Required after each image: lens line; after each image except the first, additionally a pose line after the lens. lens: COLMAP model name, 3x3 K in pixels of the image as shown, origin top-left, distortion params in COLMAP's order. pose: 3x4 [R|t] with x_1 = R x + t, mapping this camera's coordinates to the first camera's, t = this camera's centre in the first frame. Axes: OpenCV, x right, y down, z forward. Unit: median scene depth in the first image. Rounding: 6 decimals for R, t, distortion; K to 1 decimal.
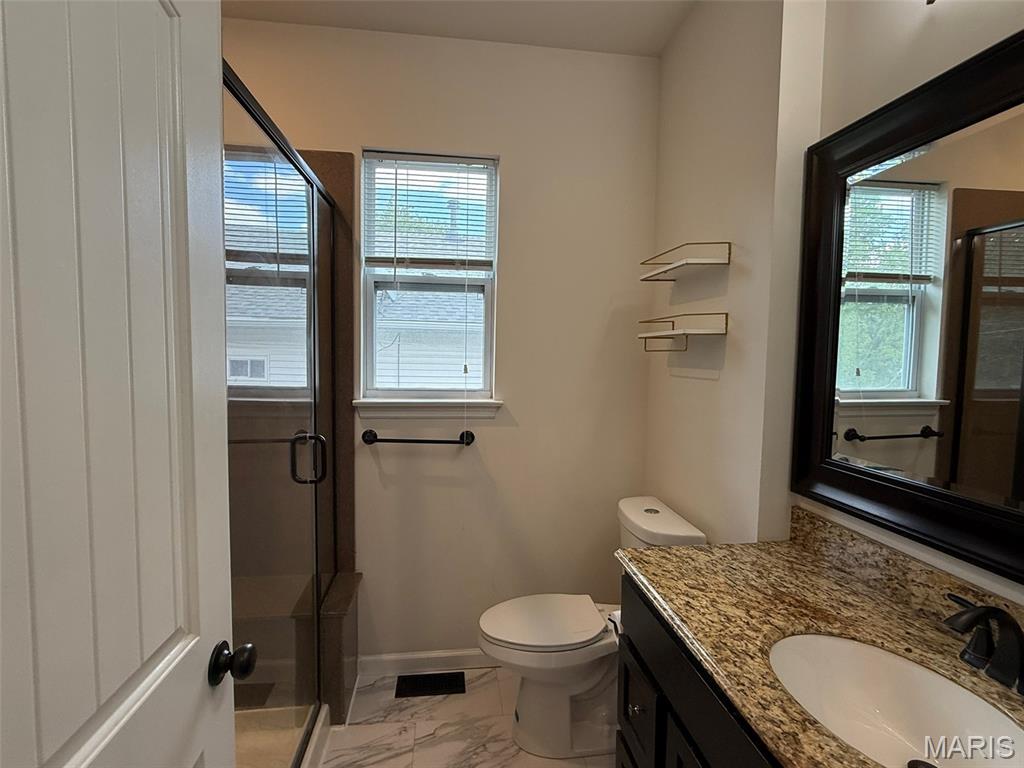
lens RADIAL K [[499.9, 0, 509.4], [0, 499.9, 384.9], [0, 0, 1]] dist [0.001000, -0.001115]
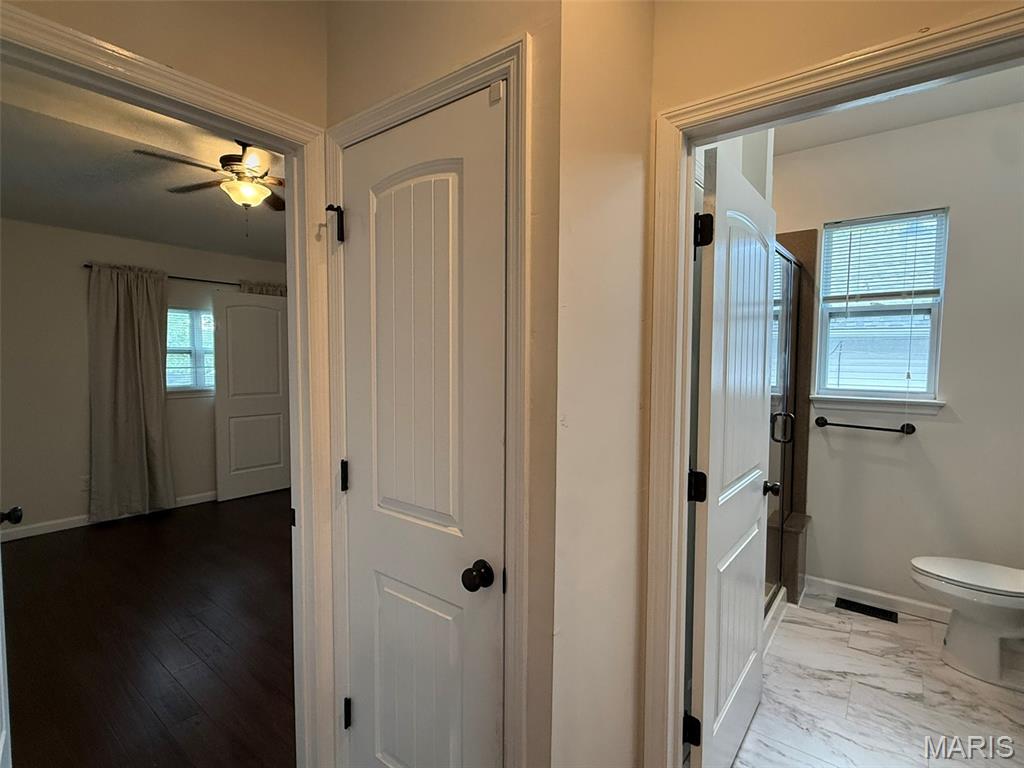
lens RADIAL K [[499.9, 0, 509.4], [0, 499.9, 384.9], [0, 0, 1]] dist [0.001000, -0.001115]
pose [[0.701019, 0.028678, -0.712566, 0.126857], [-0.039350, 0.999224, 0.001502, 0.035913], [0.712056, 0.026987, 0.701604, -0.730770]]
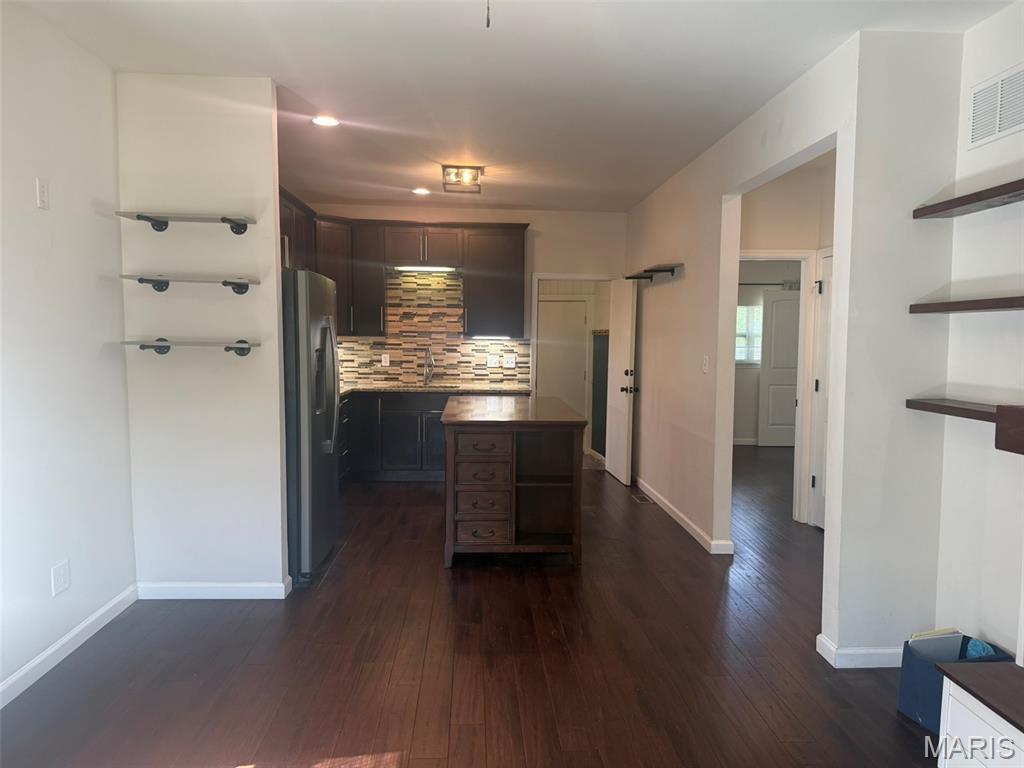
lens RADIAL K [[722.8, 0, 510.6], [0, 722.8, 386.4], [0, 0, 1]] dist [0.097527, -0.130100]
pose [[-0.068193, 0.052440, -0.996293, 2.417786], [-0.071679, 0.995779, 0.057319, 0.115354], [0.995094, 0.075322, -0.064146, -1.396900]]
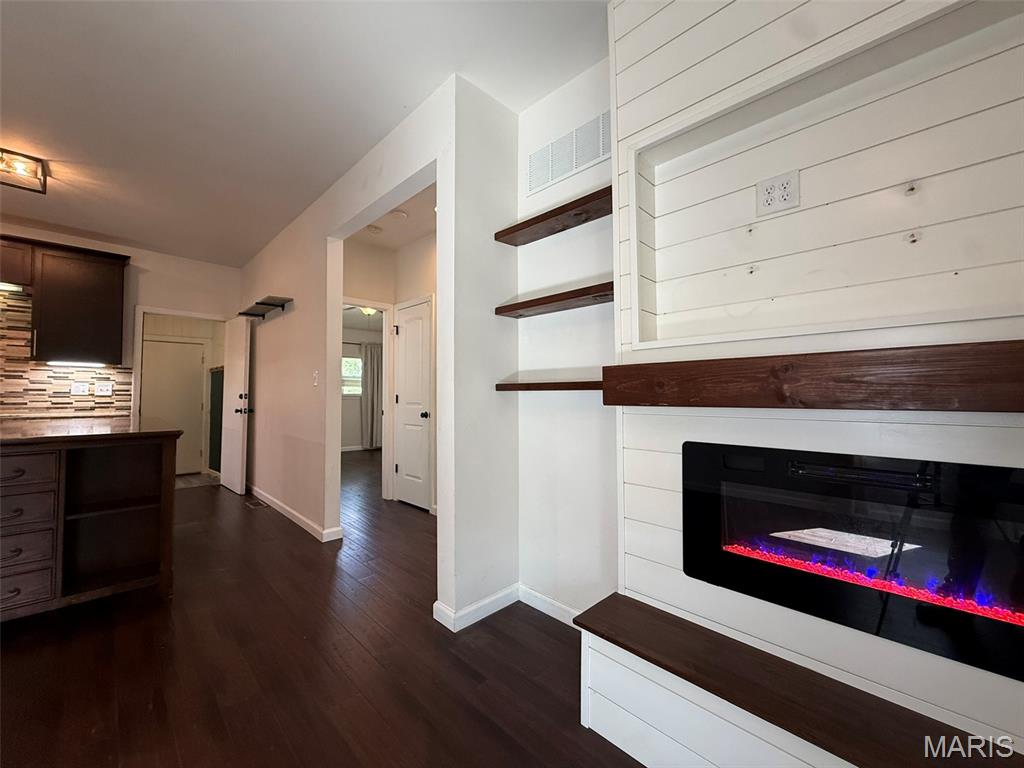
lens RADIAL K [[408.6, 0, 507.1], [0, 408.6, 383.3], [0, 0, 1]] dist [0.000300, 0.000454]
pose [[0.606814, -0.040070, -0.793833, 1.617856], [-0.038028, 0.996121, -0.079349, 0.263703], [0.793934, 0.078338, 0.602937, -1.269885]]
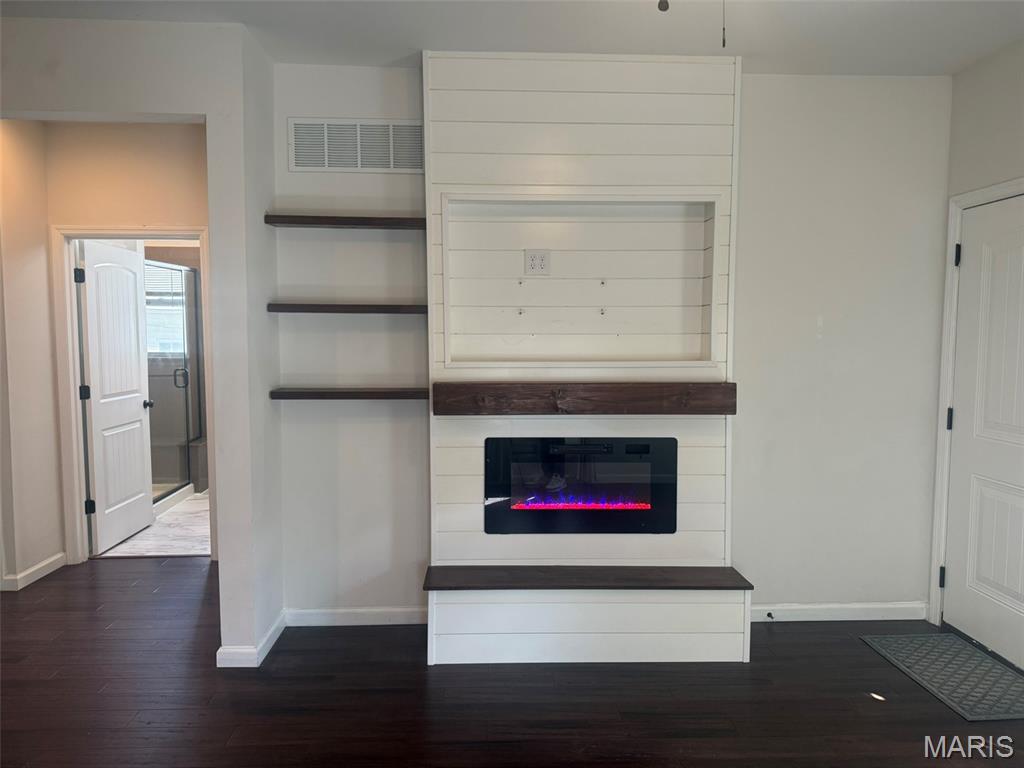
lens RADIAL K [[722.8, 0, 510.6], [0, 722.8, 386.4], [0, 0, 1]] dist [0.097527, -0.130100]
pose [[0.996807, -0.008513, -0.079388, 1.420049], [0.009448, 0.999890, 0.011407, 0.148403], [0.079282, -0.012121, 0.996779, -2.349629]]
